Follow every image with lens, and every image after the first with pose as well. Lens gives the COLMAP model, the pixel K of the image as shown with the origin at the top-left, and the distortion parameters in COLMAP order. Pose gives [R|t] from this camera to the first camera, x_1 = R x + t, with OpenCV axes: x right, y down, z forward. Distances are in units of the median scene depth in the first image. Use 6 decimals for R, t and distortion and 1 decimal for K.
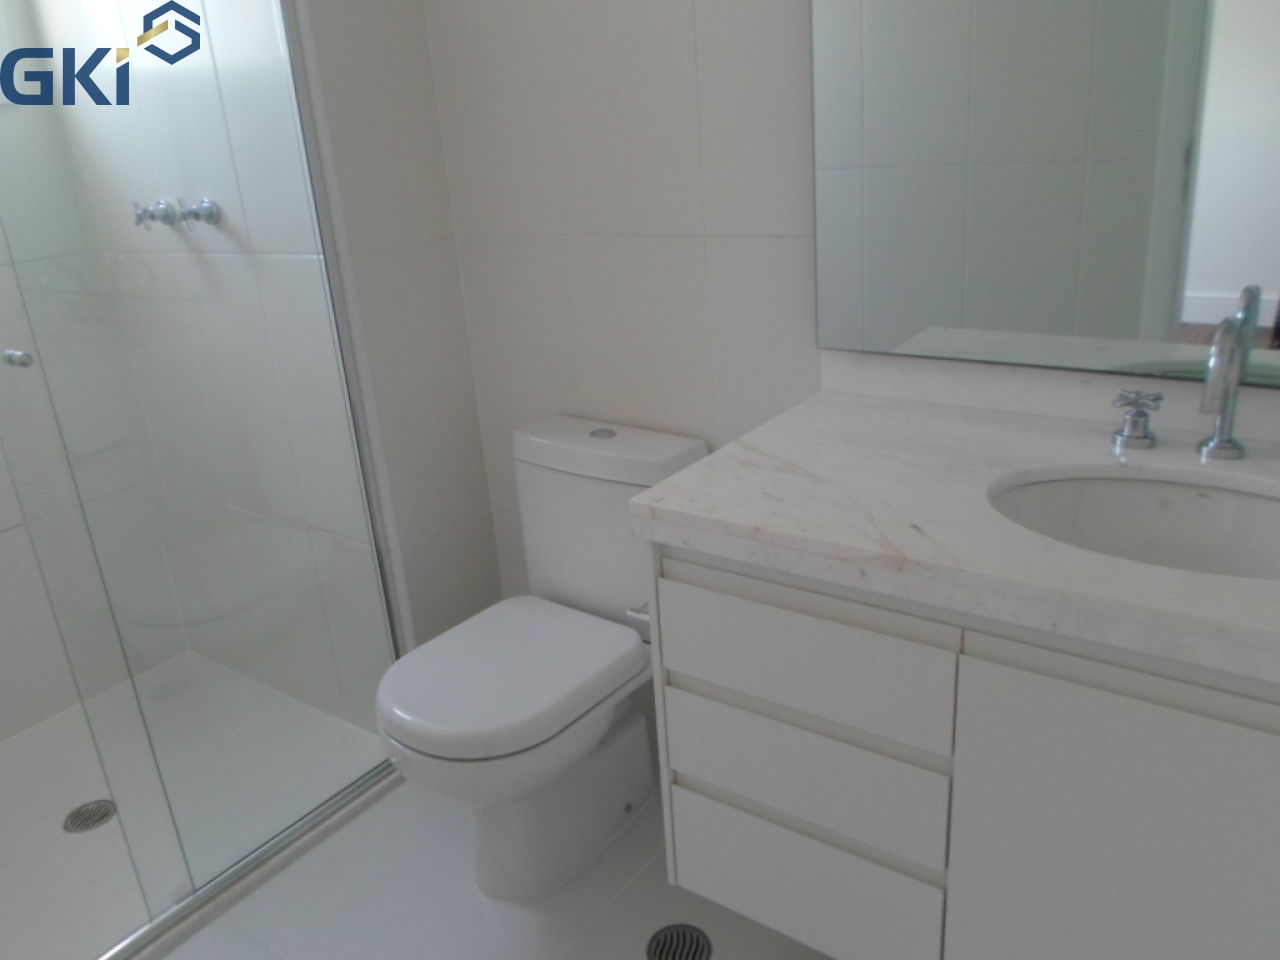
lens RADIAL K [[988.5, 0, 640.0], [0, 988.5, 480.0], [0, 0, 1]] dist [-0.014188, 0.001375]
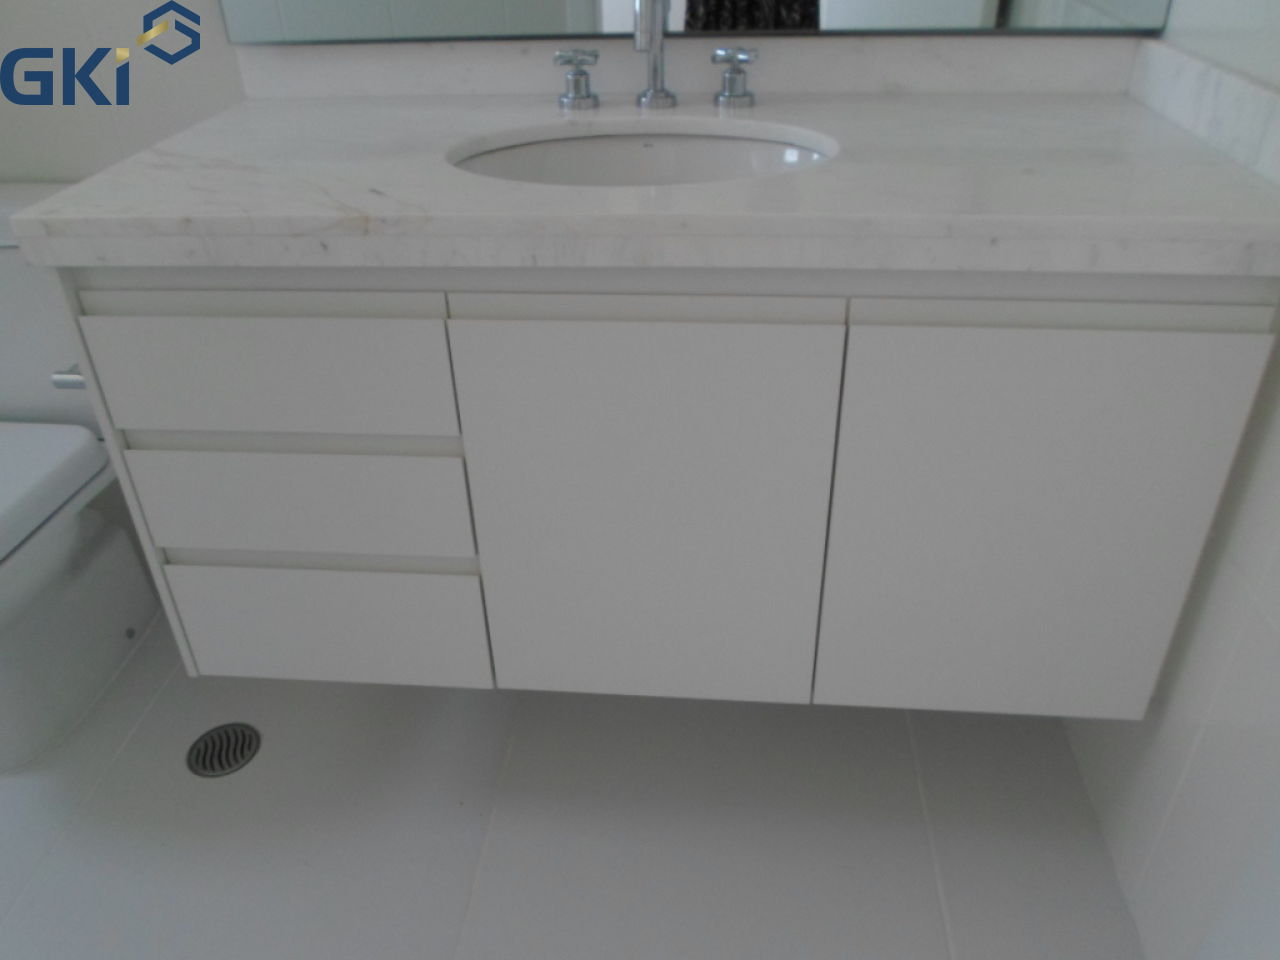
lens RADIAL K [[987.5, 0, 640.0], [0, 987.5, 480.0], [0, 0, 1]] dist [-0.025241, -0.011322]
pose [[0.859813, -0.229957, 0.455896, 0.018841], [0.143962, 0.965801, 0.215647, 0.126432], [-0.489895, -0.119784, 0.863513, 0.077553]]
